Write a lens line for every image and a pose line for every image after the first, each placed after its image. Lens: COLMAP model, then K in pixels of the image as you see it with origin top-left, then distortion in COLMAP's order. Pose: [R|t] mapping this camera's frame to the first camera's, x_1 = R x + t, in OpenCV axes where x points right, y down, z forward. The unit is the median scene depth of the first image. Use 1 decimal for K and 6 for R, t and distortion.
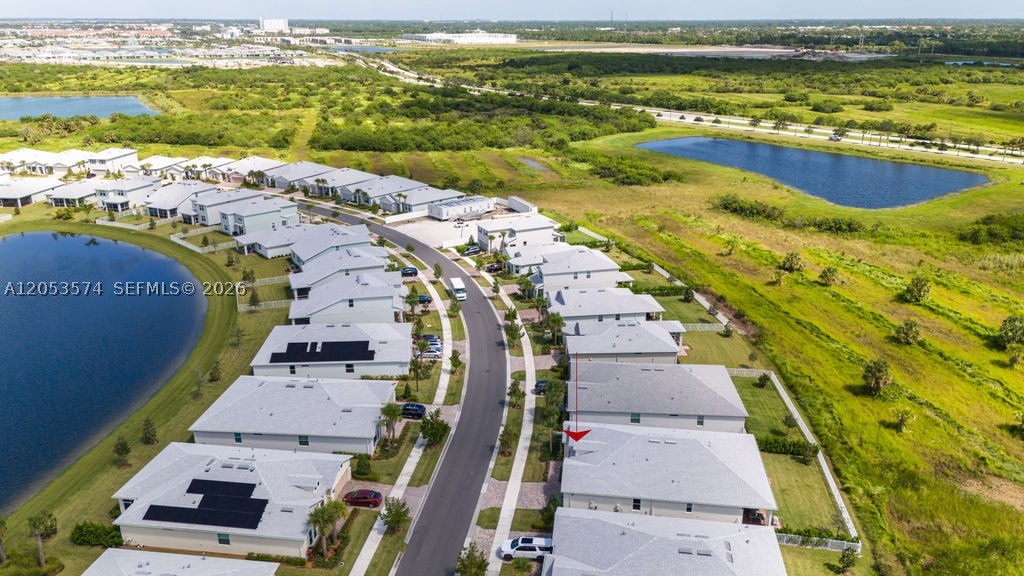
lens RADIAL K [[762.4, 0, 515.6], [0, 762.4, 290.4], [0, 0, 1]] dist [0.087765, -0.106552]
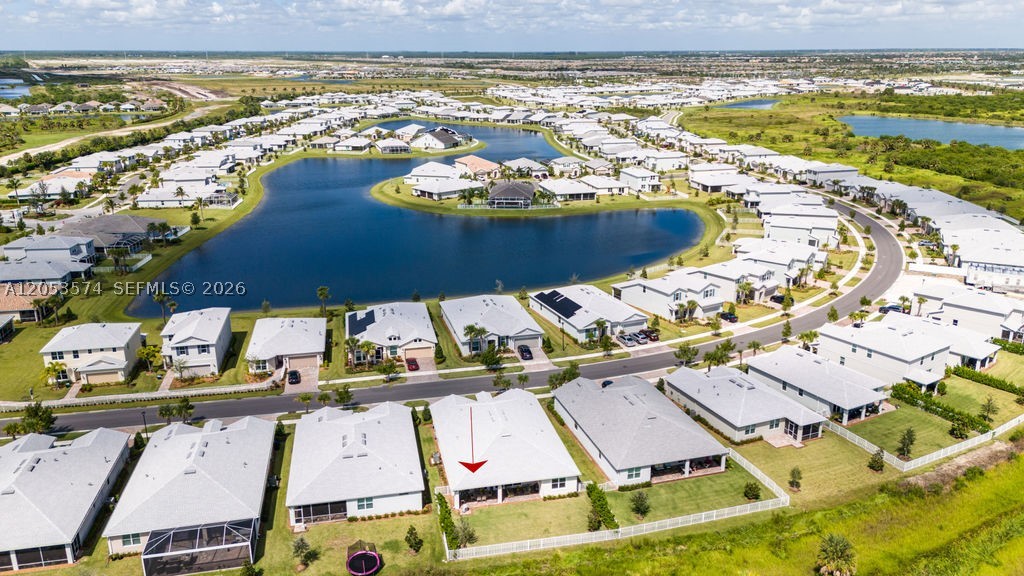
lens RADIAL K [[762.4, 0, 515.6], [0, 762.4, 290.4], [0, 0, 1]] dist [0.087765, -0.106552]
pose [[0.347463, 0.277665, -0.895640, 0.799305], [-0.309526, 0.935577, 0.169966, -0.124651], [0.885135, 0.218167, 0.411023, 0.362404]]
